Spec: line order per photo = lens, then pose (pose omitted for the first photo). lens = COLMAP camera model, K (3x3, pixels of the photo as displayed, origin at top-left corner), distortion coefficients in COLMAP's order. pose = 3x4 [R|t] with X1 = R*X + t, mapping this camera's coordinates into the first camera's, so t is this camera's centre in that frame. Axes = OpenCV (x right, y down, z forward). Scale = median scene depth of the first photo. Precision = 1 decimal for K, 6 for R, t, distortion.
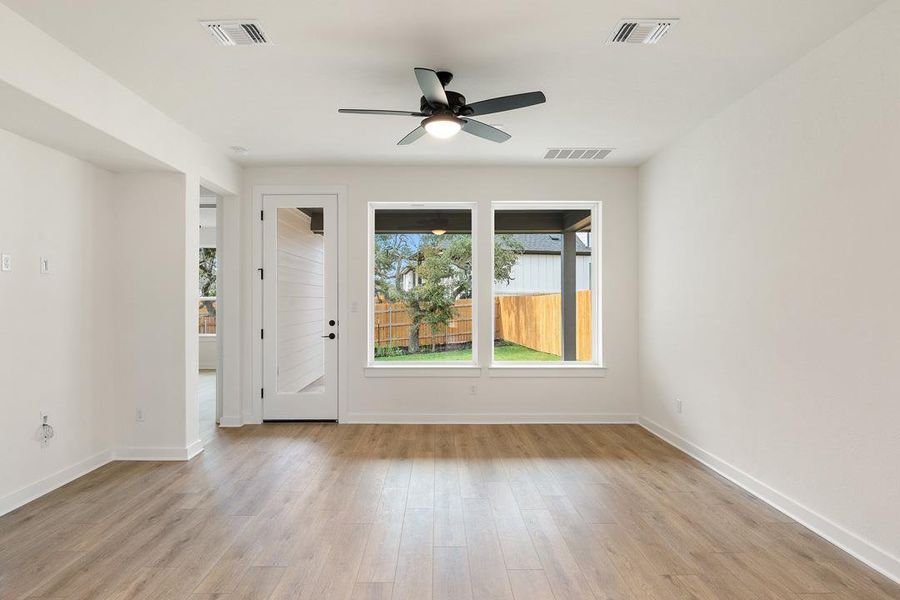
lens RADIAL K [[508.5, 0, 437.9], [0, 508.5, 298.7], [0, 0, 1]] dist [0.001553, -0.006087]
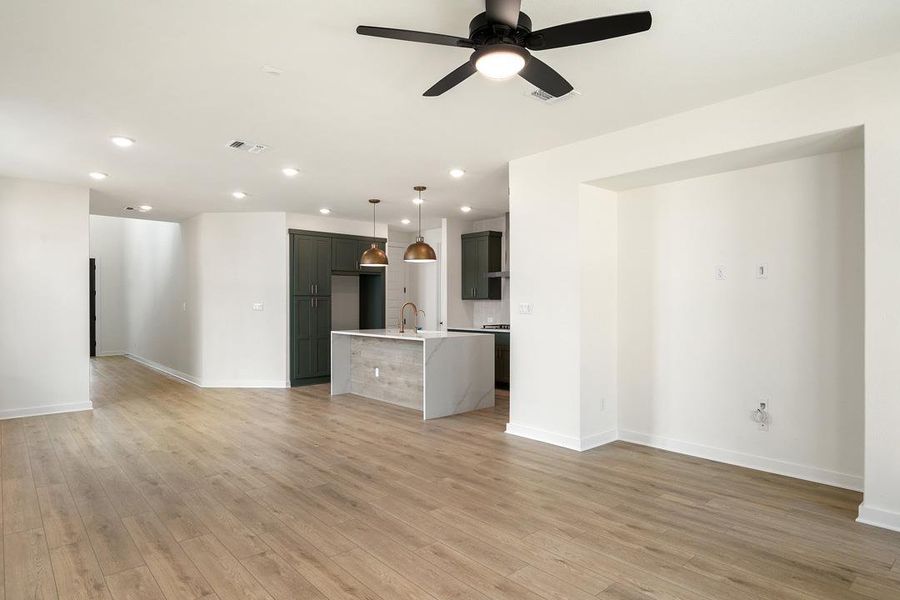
lens RADIAL K [[508.5, 0, 445.6], [0, 508.5, 306.5], [0, 0, 1]] dist [0.001553, -0.006087]
pose [[-0.751371, 0.006640, -0.659846, 0.332052], [0.005927, 0.999977, 0.003313, 0.004408], [0.659853, -0.001422, -0.751394, 0.904134]]
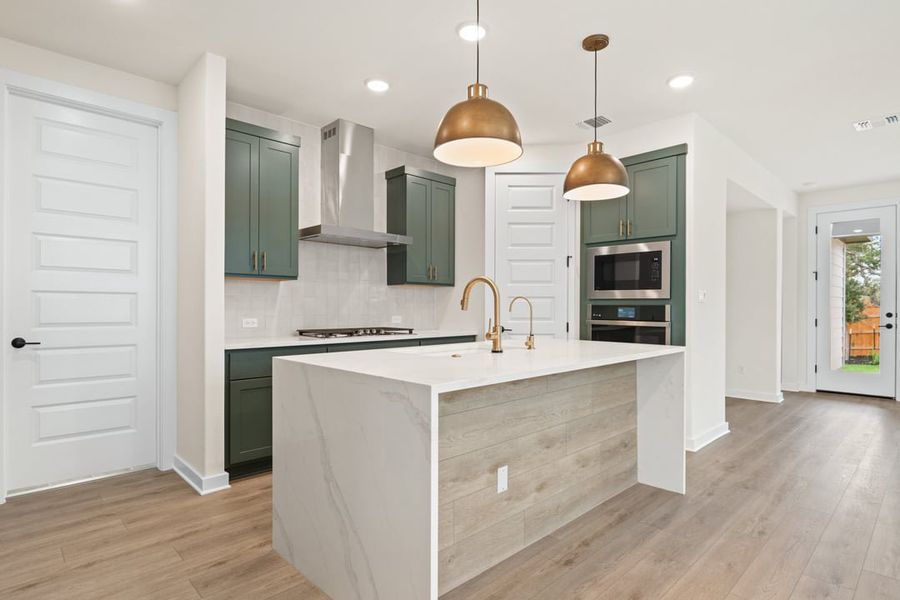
lens RADIAL K [[480.6, 0, 451.1], [0, 480.6, 308.0], [0, 0, 1]] dist [0.006118, -0.005925]
pose [[0.702266, 0.007728, -0.711872, -0.130962], [-0.002817, 0.999963, 0.008076, 0.026062], [0.711909, -0.003666, 0.702263, -0.510036]]
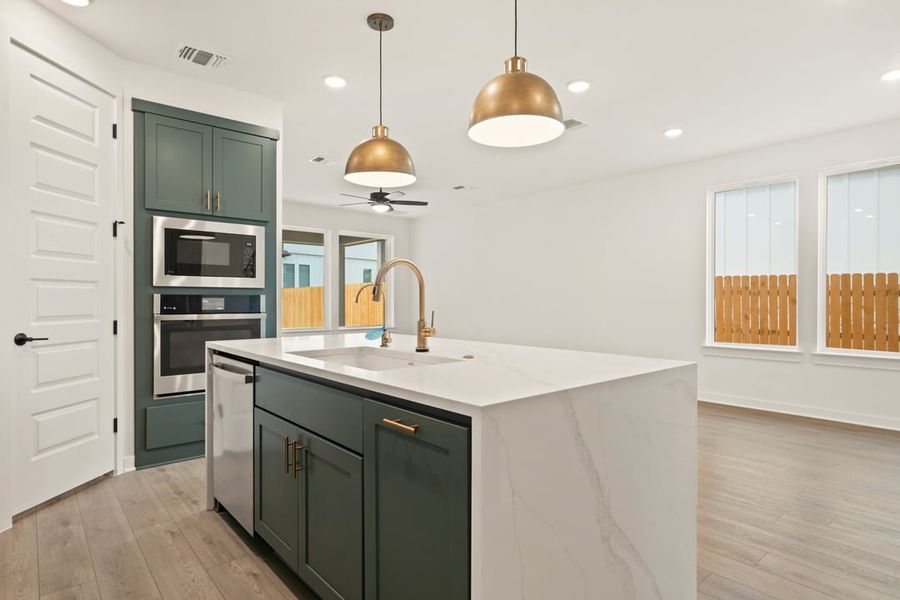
lens RADIAL K [[492.5, 0, 454.4], [0, 492.5, 300.8], [0, 0, 1]] dist [-0.003004, 0.000740]
pose [[0.750949, 0.001392, 0.660359, -0.686238], [-0.006916, 0.999960, 0.005758, 0.028776], [-0.660324, -0.008891, 0.750928, -0.466399]]
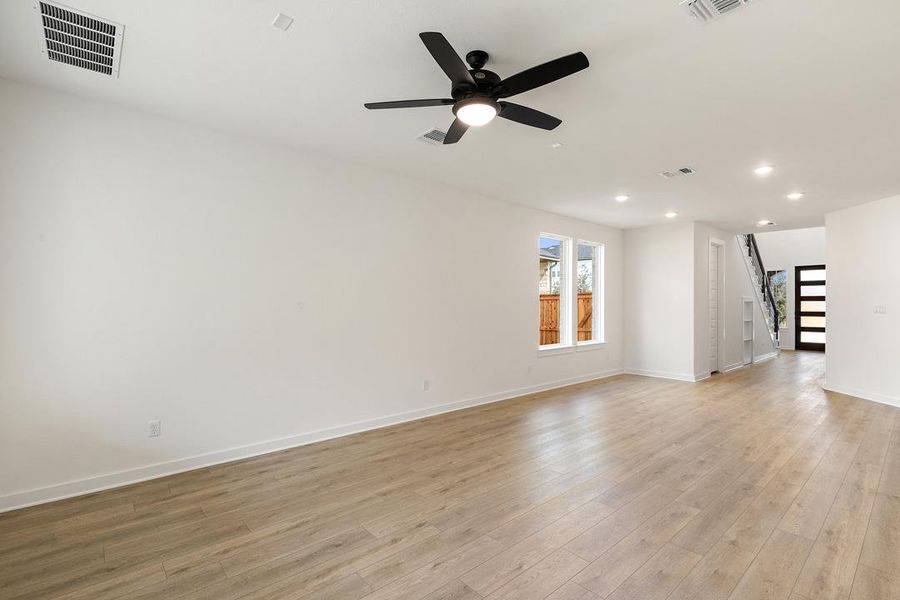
lens RADIAL K [[413.6, 0, 455.2], [0, 413.6, 303.3], [0, 0, 1]] dist [0.005119, -0.006093]
pose [[-0.664404, 0.004212, 0.747361, -0.312693], [-0.004238, 0.999947, -0.009403, 0.007085], [-0.747361, -0.009415, -0.664351, 0.916959]]
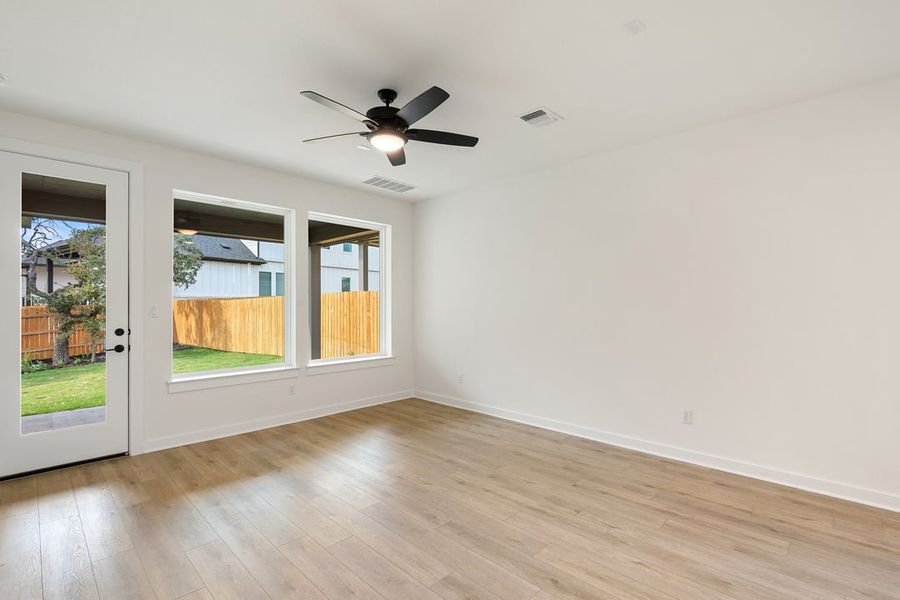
lens RADIAL K [[413.6, 0, 447.4], [0, 413.6, 304.1], [0, 0, 1]] dist [0.005119, -0.006093]
pose [[0.703012, -0.000382, 0.711177, -0.314374], [-0.002201, 0.999994, 0.002713, 0.000479], [-0.711174, -0.003472, 0.703007, 0.180637]]
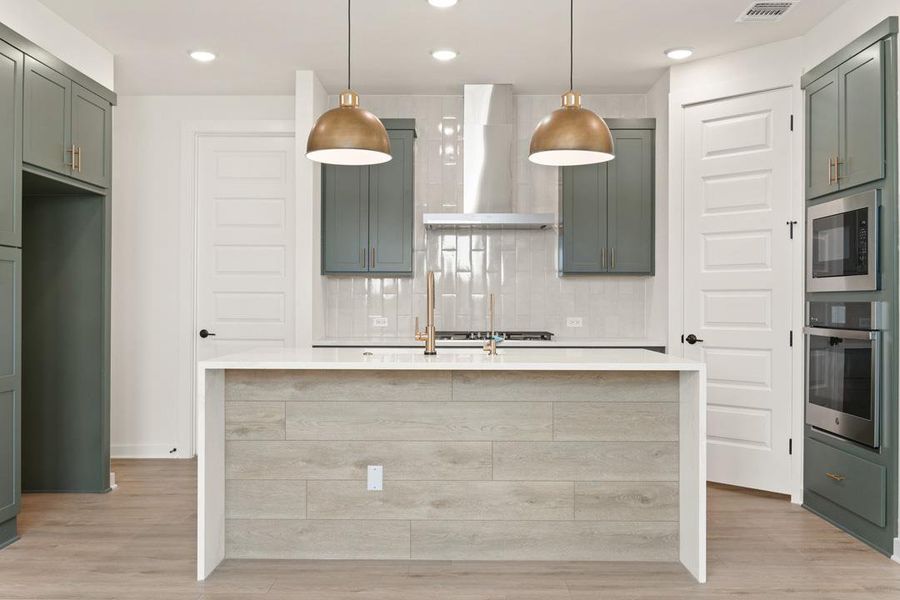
lens RADIAL K [[818.6, 0, 443.4], [0, 818.6, 308.1], [0, 0, 1]] dist [-0.003787, 0.000000]
pose [[-0.011197, 0.007844, -0.999907, 0.302348], [0.000692, 0.999969, 0.007836, 0.026230], [0.999937, -0.000605, -0.011203, -0.122621]]
